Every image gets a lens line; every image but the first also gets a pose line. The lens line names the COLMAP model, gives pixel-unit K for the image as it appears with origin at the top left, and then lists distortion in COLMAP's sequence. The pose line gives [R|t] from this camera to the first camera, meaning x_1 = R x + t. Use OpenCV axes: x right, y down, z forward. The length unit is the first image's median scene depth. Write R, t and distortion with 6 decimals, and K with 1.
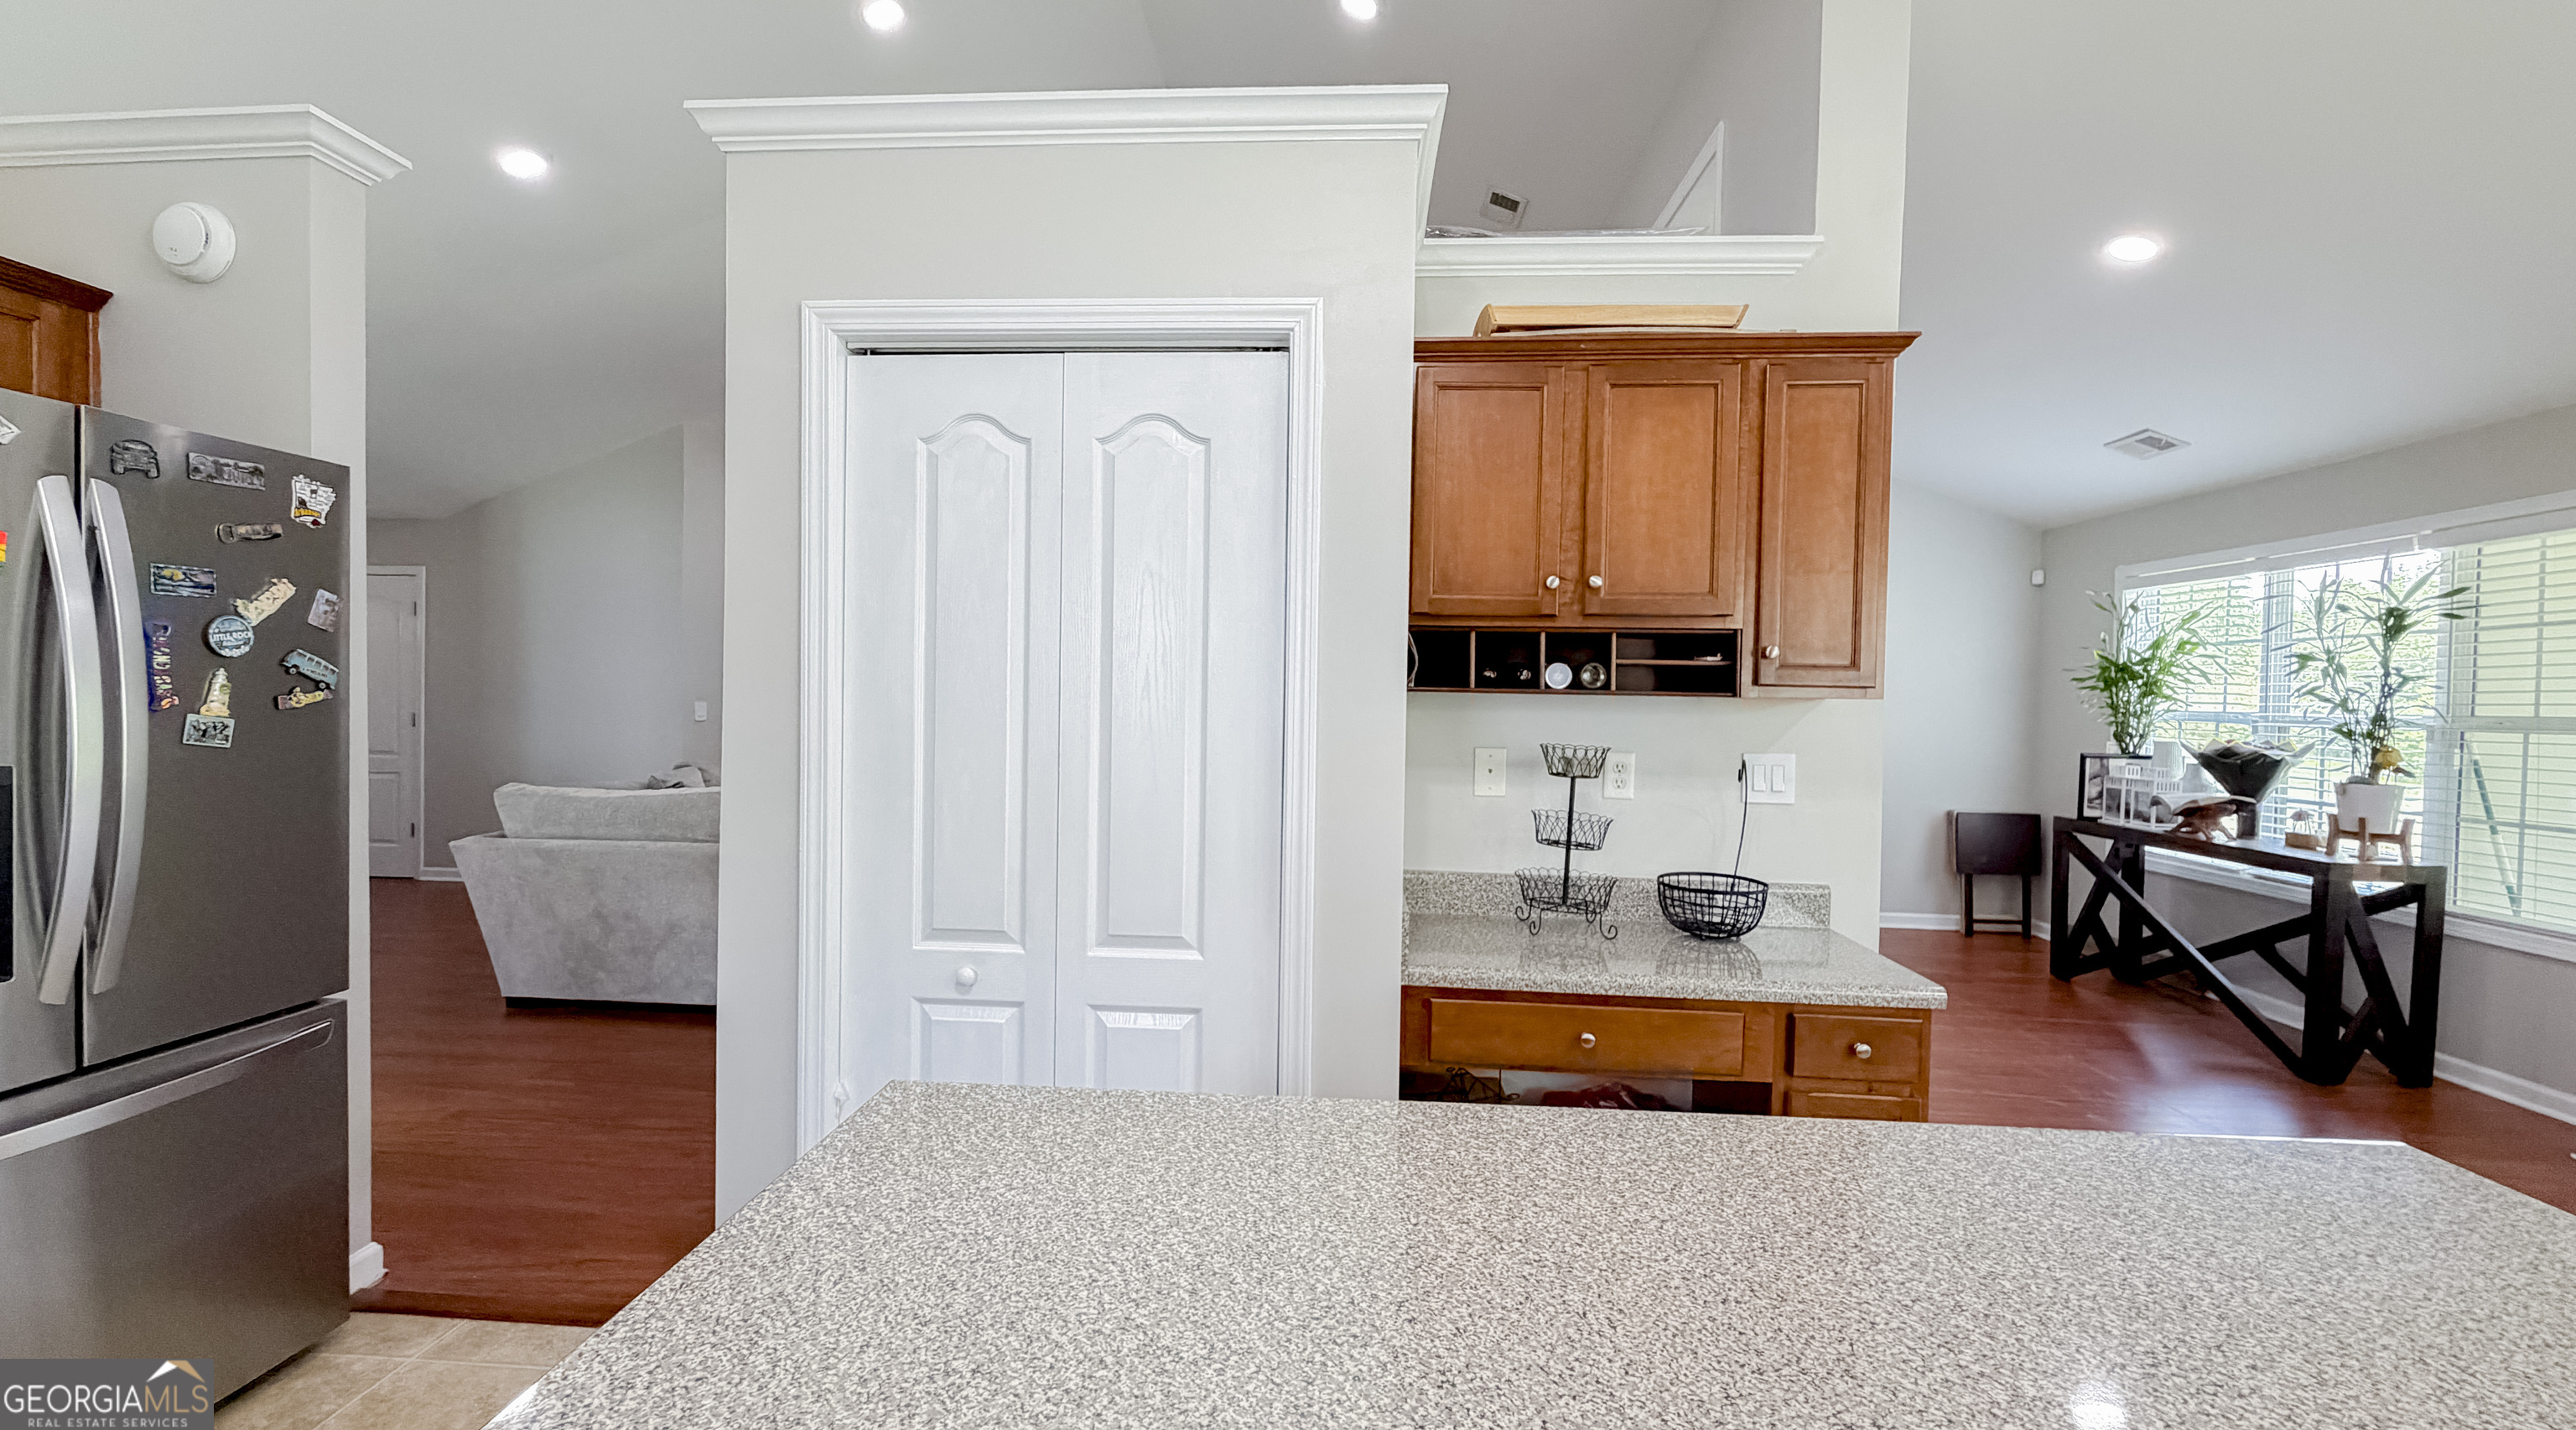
lens RADIAL K [[1043.1, 0, 1291.1], [0, 1043.1, 721.5], [0, 0, 1]] dist [0.000198, -0.000525]
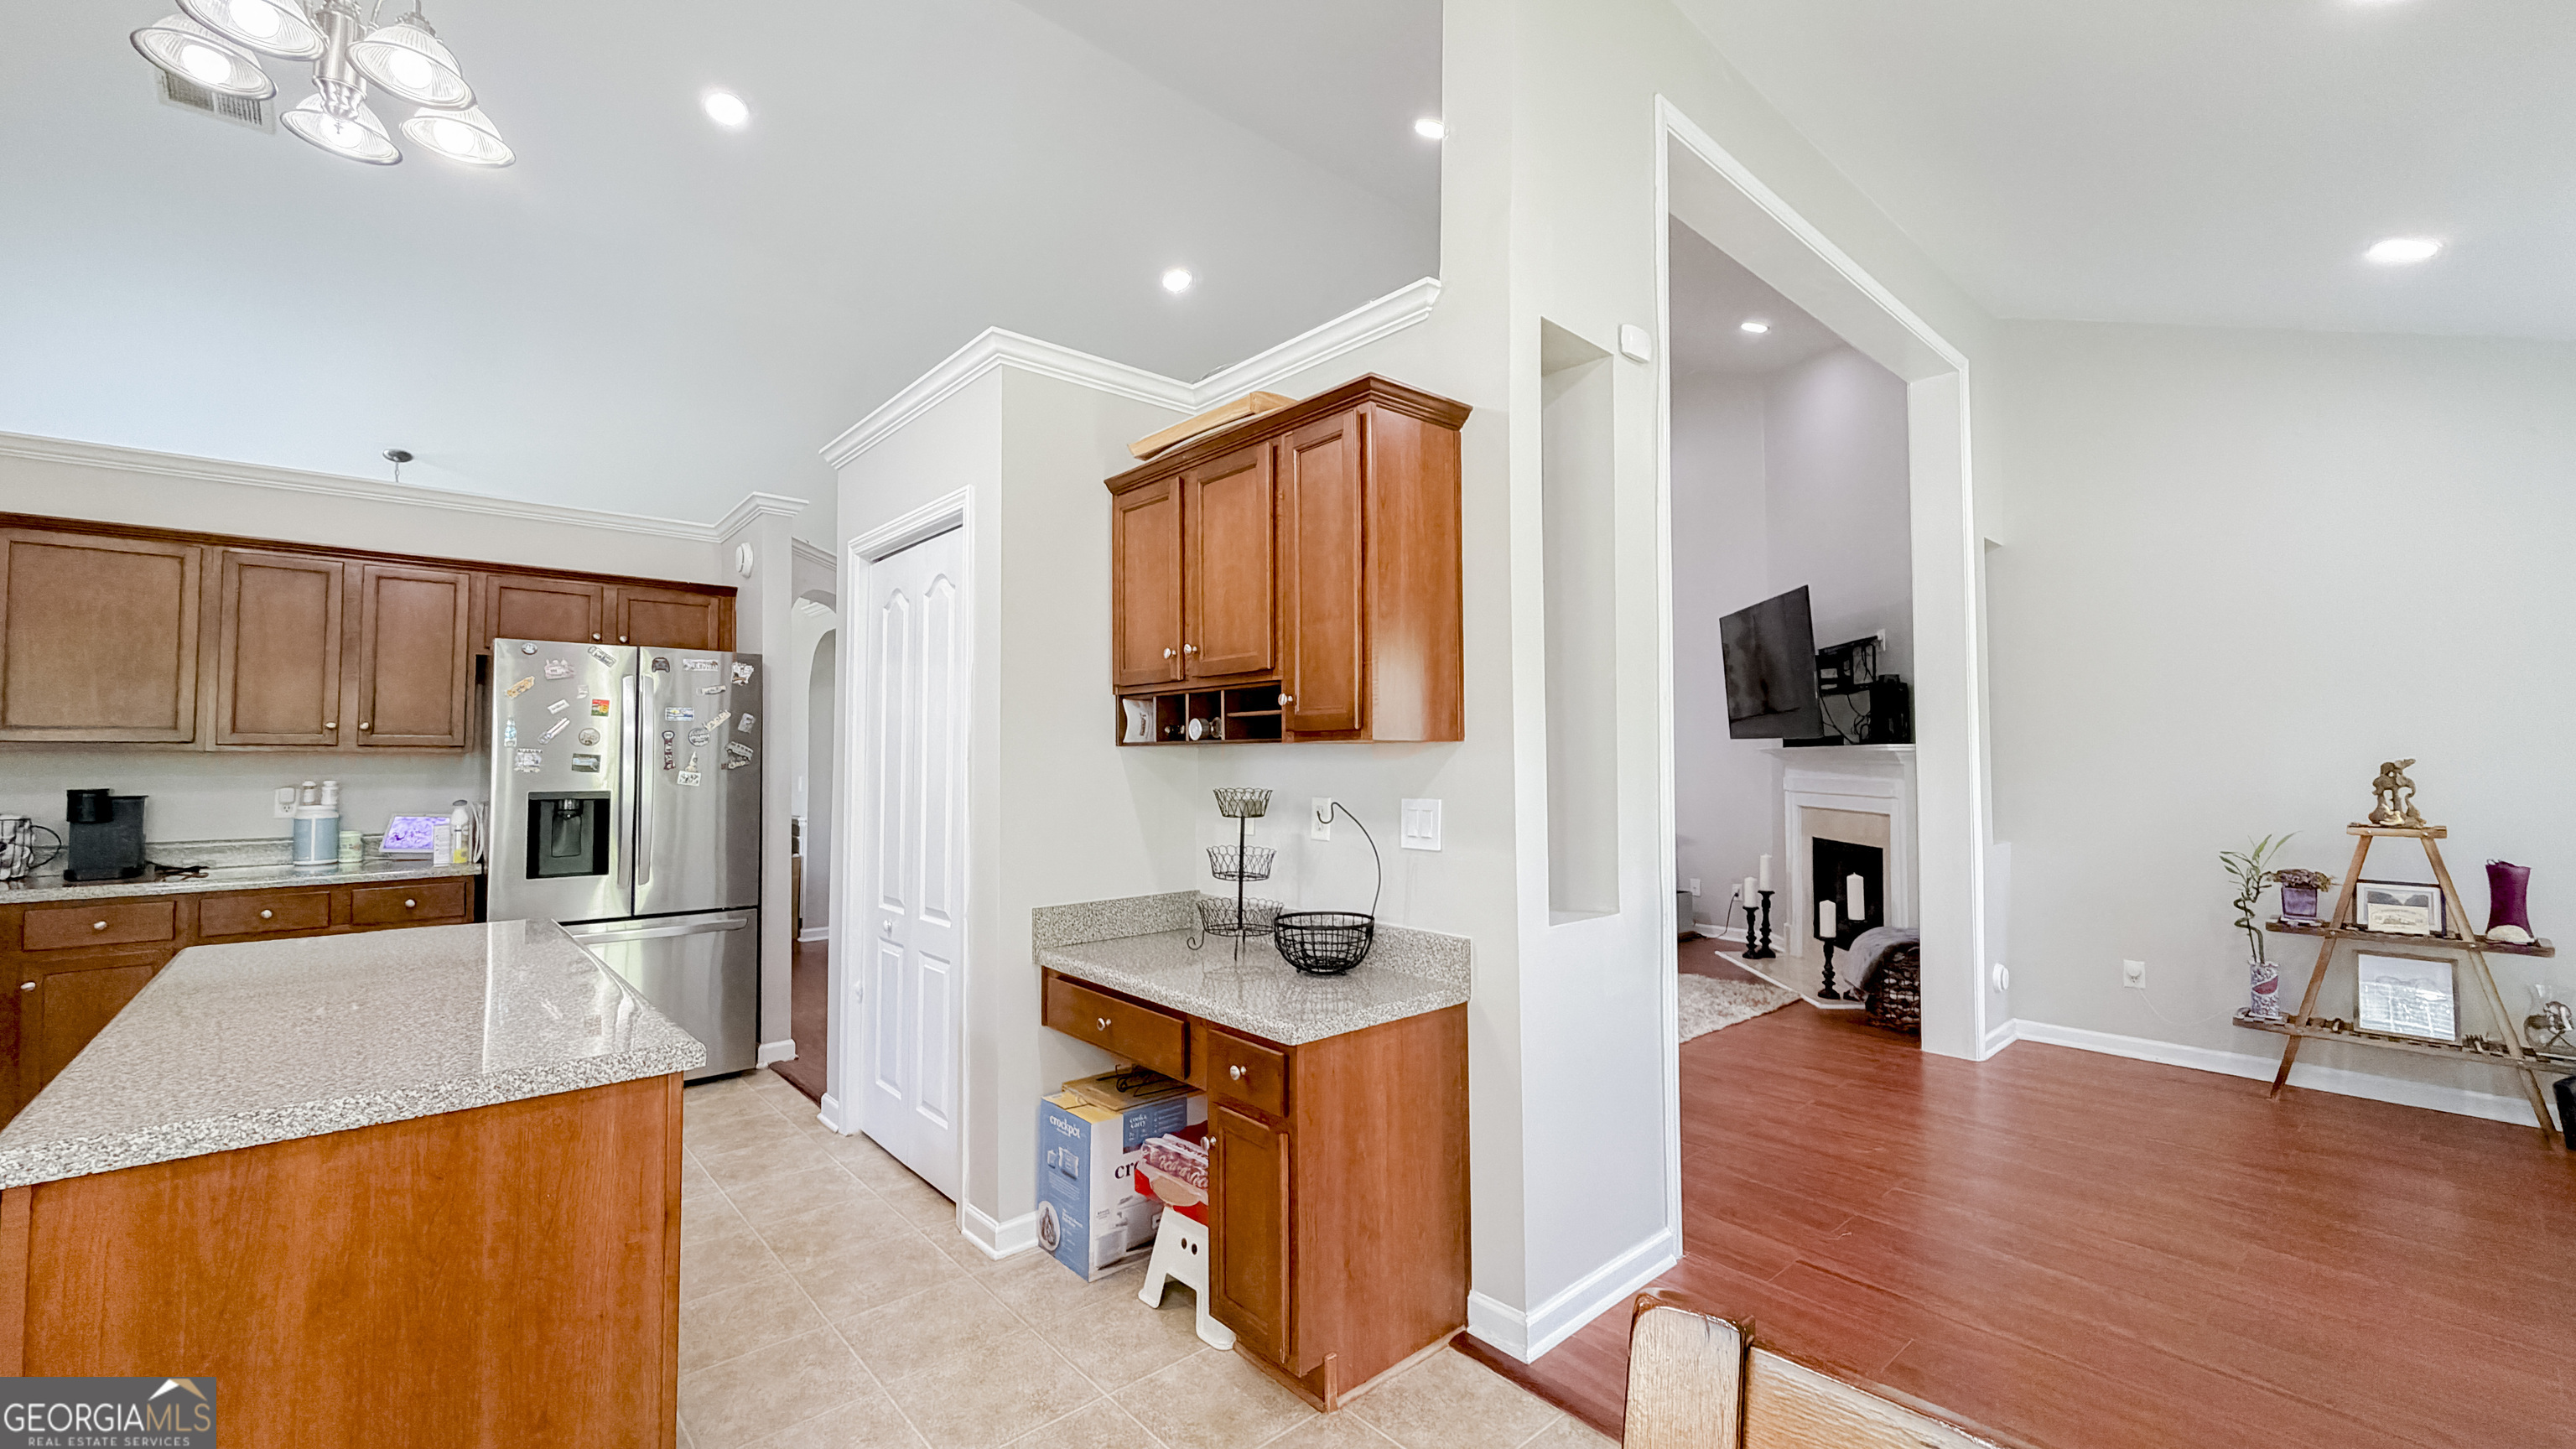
lens RADIAL K [[1043.0, 0, 1292.2], [0, 1043.0, 719.0], [0, 0, 1]] dist [0.000198, -0.000525]
pose [[0.705874, -0.047270, -0.706758, 1.174598], [0.000511, 0.997805, -0.066225, 0.023391], [0.708337, 0.046385, 0.704349, 0.240801]]
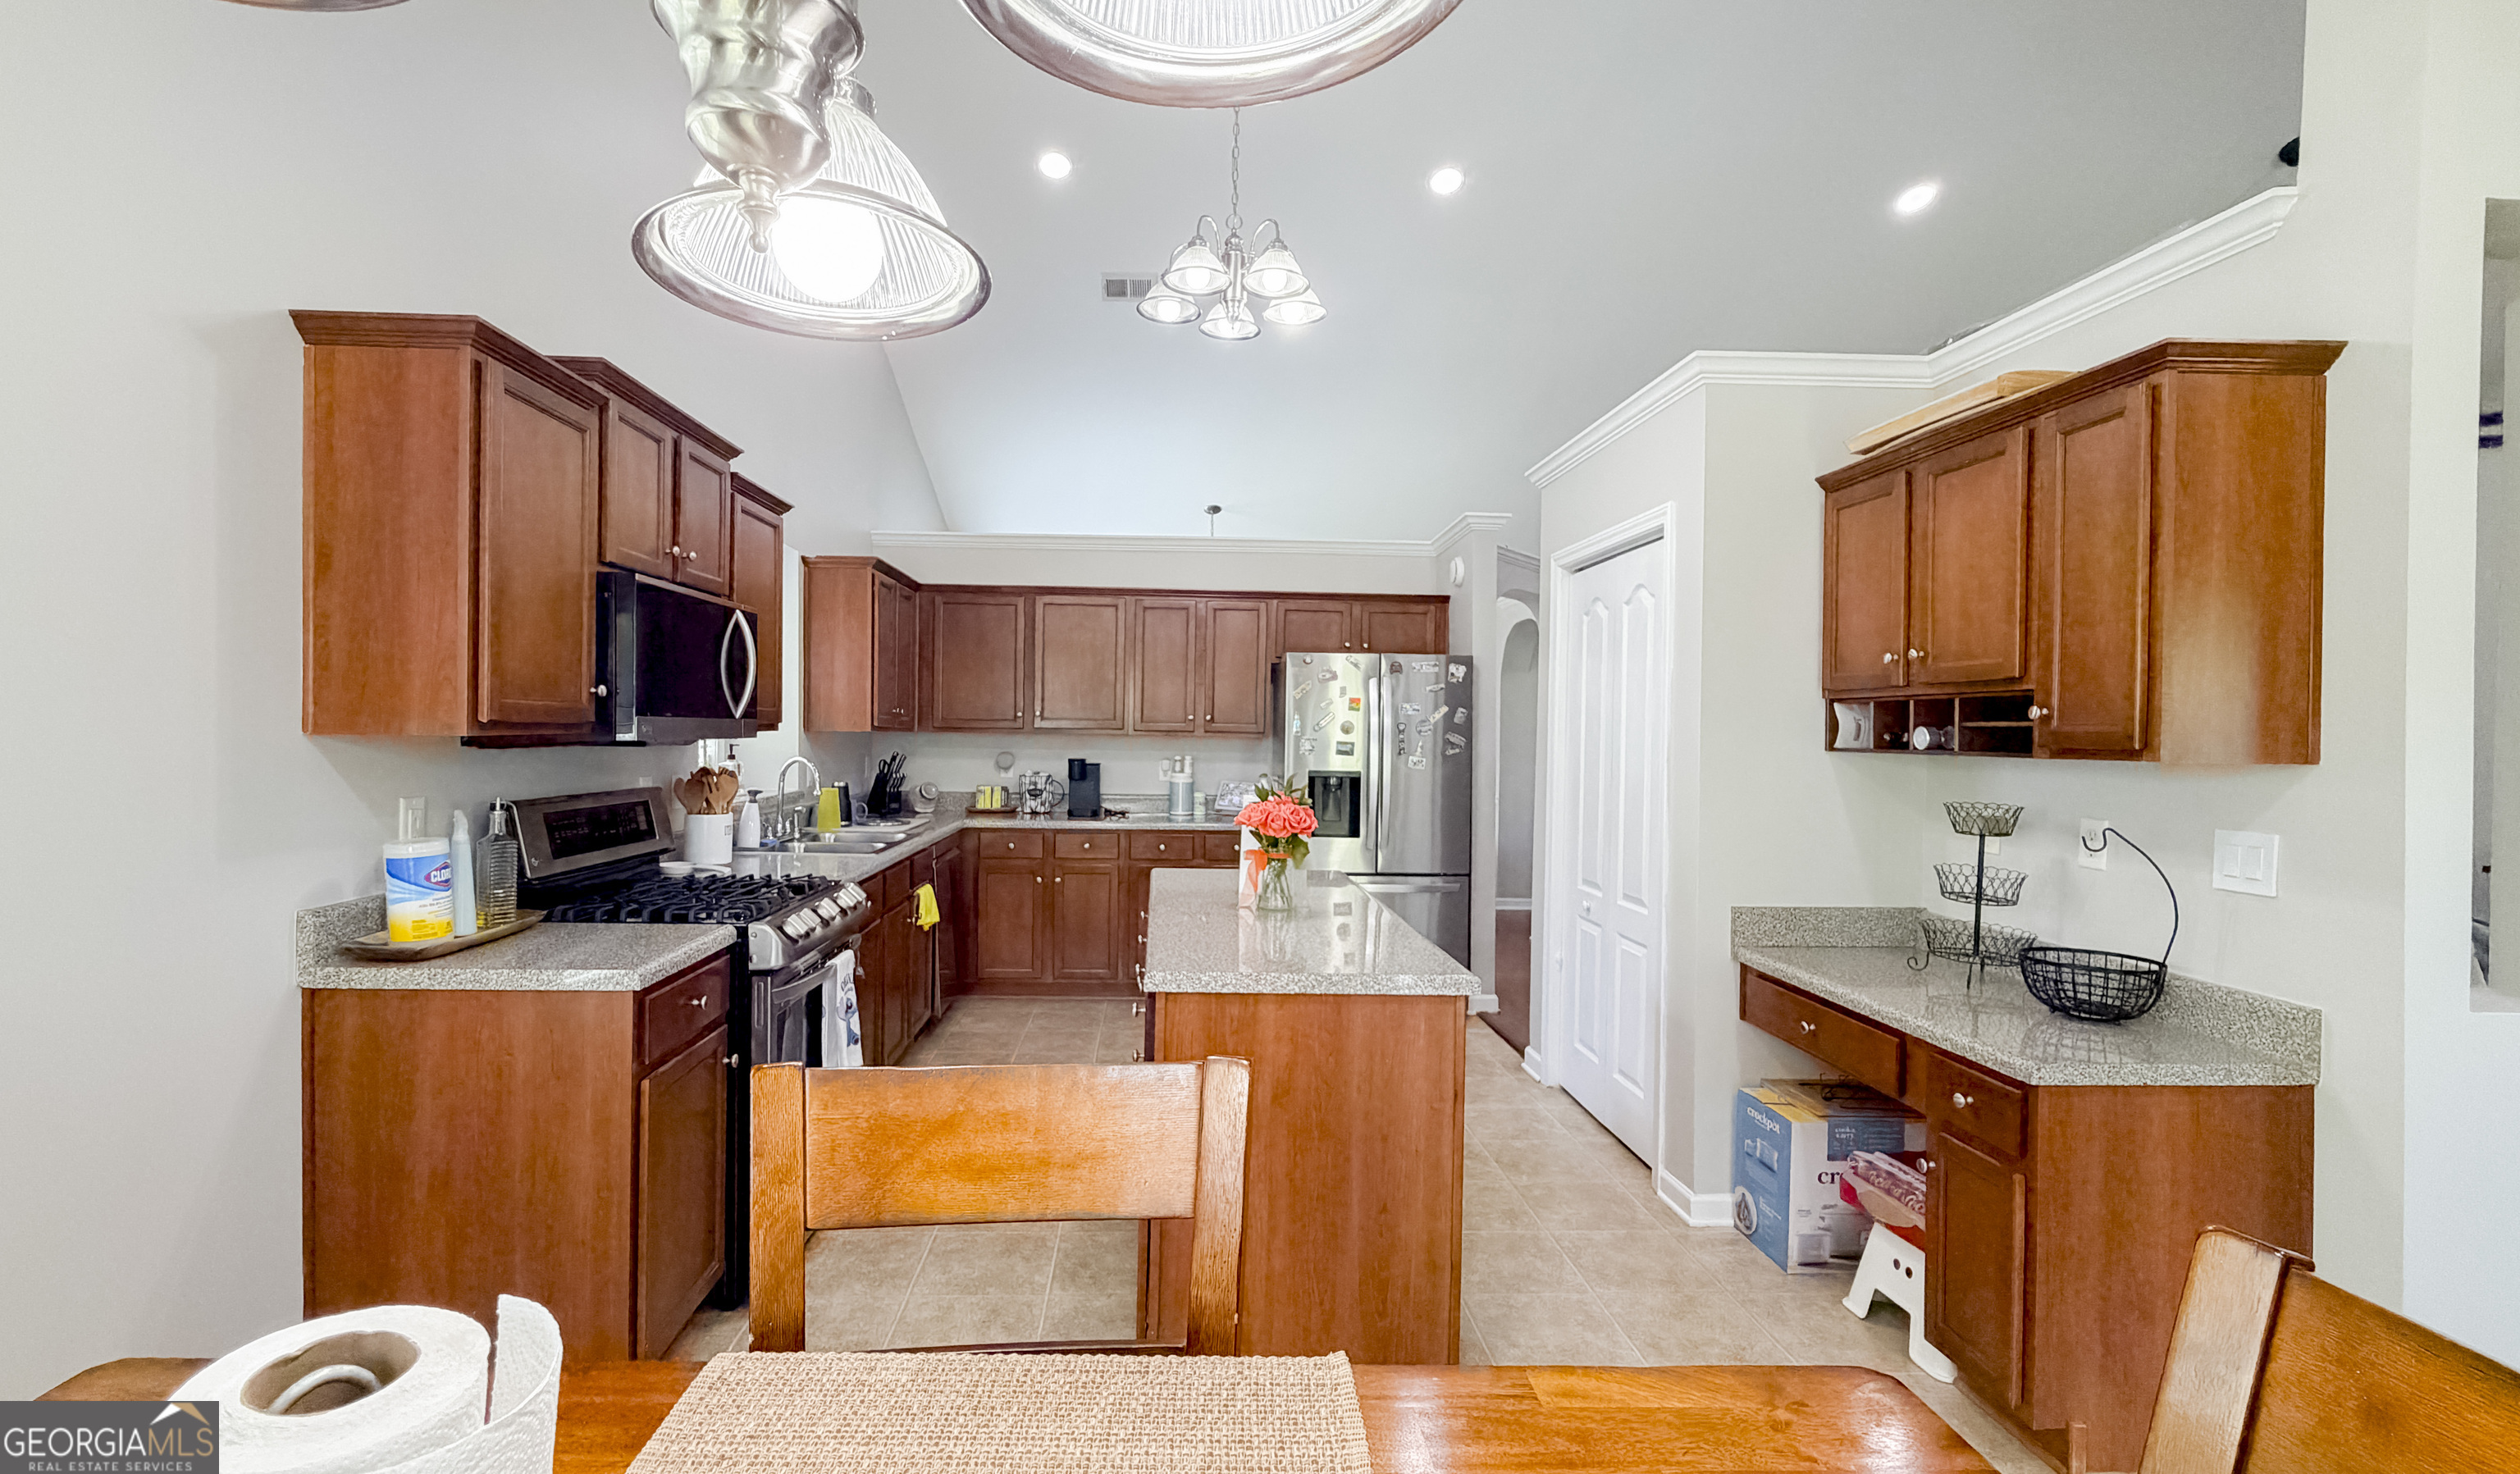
lens RADIAL K [[1090.7, 0, 1190.8], [0, 1090.7, 736.1], [0, 0, 1]] dist [-0.000719, 0.000930]
pose [[0.088207, -0.009261, -0.996059, 1.351074], [-0.034307, 0.999335, -0.012330, -0.004512], [0.995511, 0.035259, 0.087830, 0.117855]]
